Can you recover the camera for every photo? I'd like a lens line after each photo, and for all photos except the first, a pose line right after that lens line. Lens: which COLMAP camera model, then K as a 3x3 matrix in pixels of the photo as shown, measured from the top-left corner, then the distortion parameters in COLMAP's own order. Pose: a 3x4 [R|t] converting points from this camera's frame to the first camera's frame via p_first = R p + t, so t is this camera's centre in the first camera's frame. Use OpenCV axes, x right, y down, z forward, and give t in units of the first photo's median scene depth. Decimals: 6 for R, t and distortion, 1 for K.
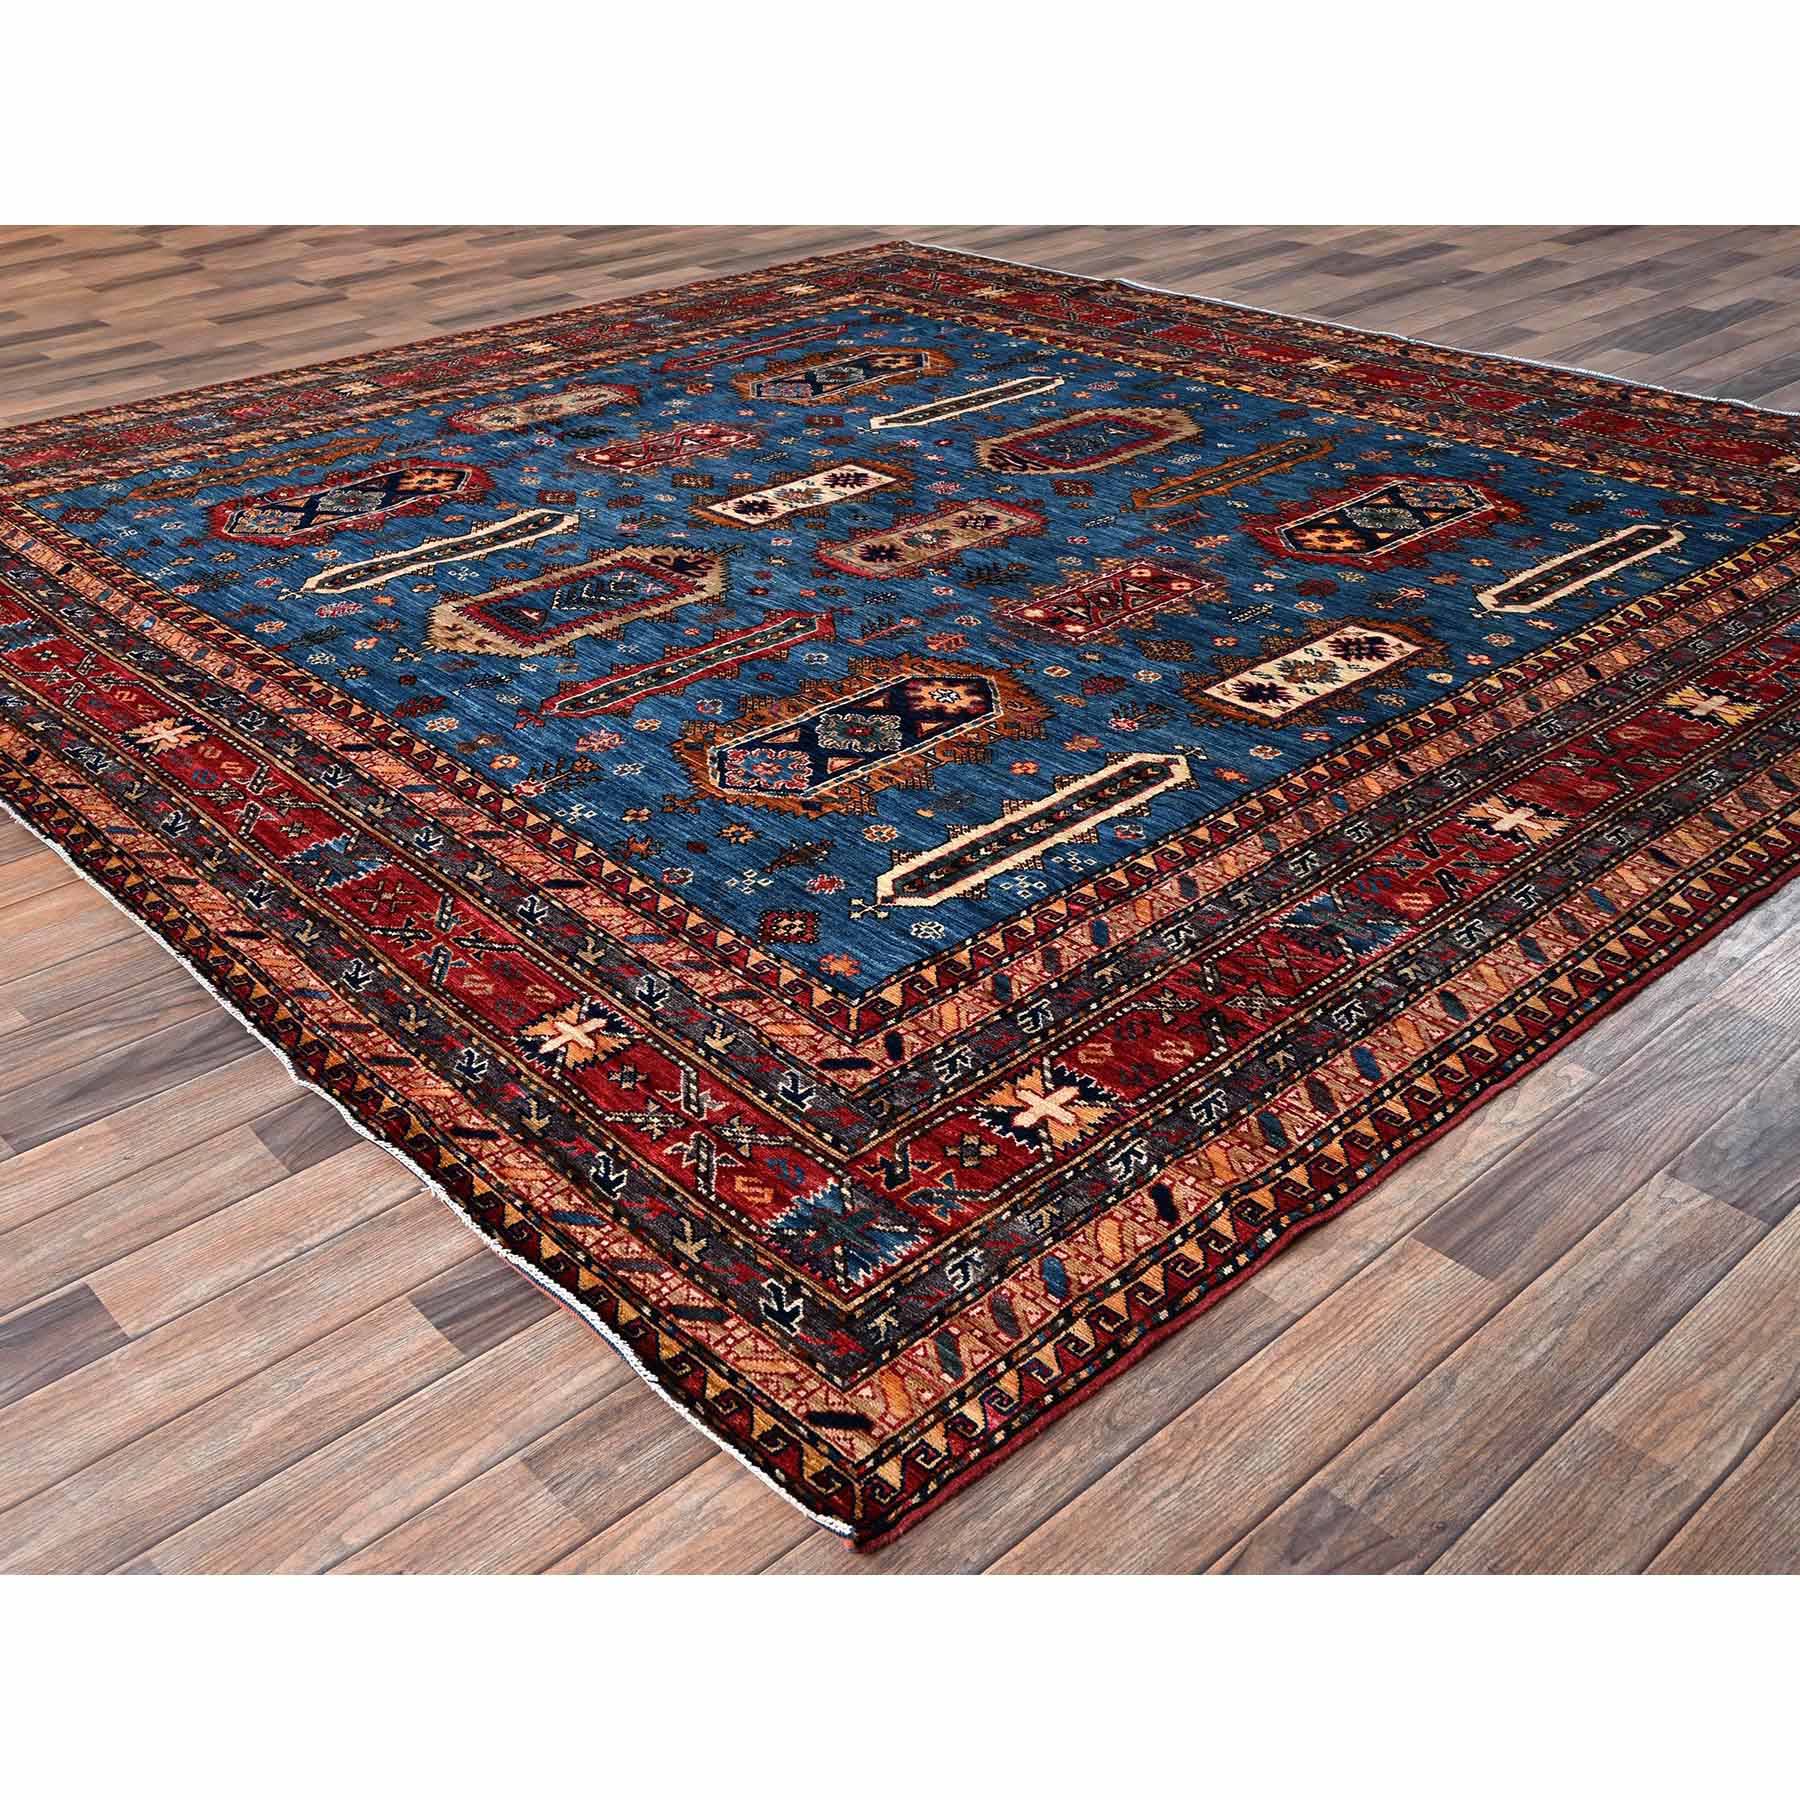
lens RADIAL K [[1923.9, 0, 968.1], [0, 1923.9, 901.0], [0, 0, 1]] dist [-0.007373, 0.010504]
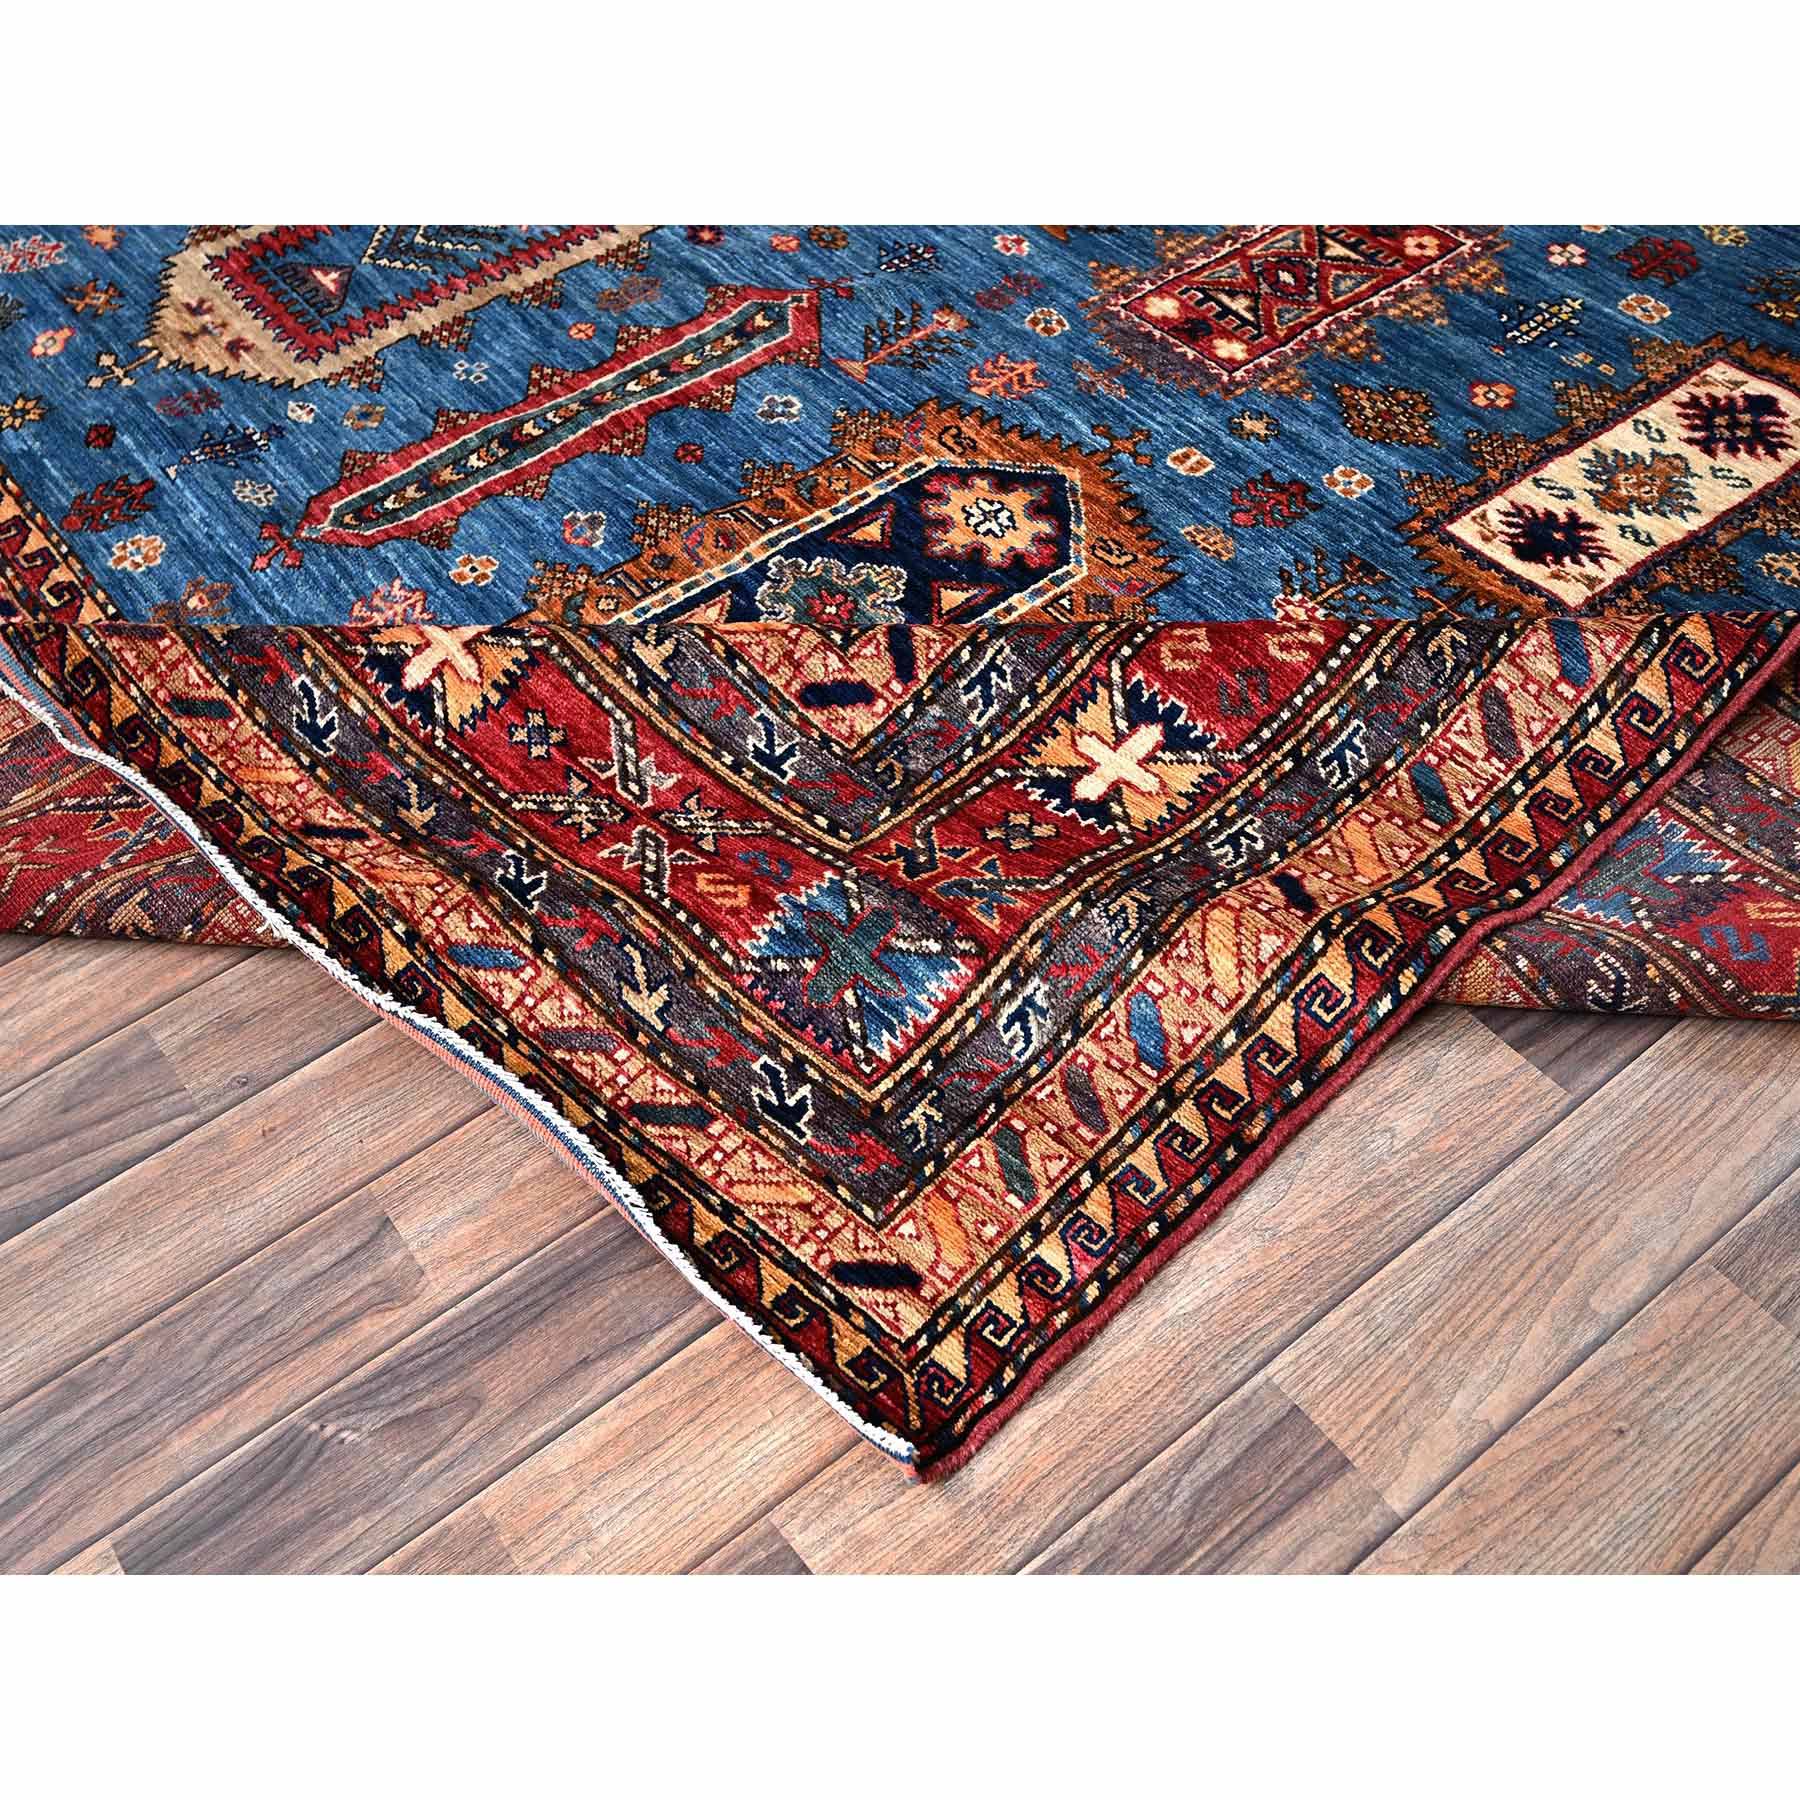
lens RADIAL K [[2077.1, 0, 949.2], [0, 2077.1, 900.3], [0, 0, 1]] dist [-0.005799, -0.005684]
pose [[0.996218, 0.046928, -0.073120, 0.025927], [-0.021174, 0.947345, 0.319515, -0.190781], [0.084264, -0.316758, 0.944756, 0.366959]]
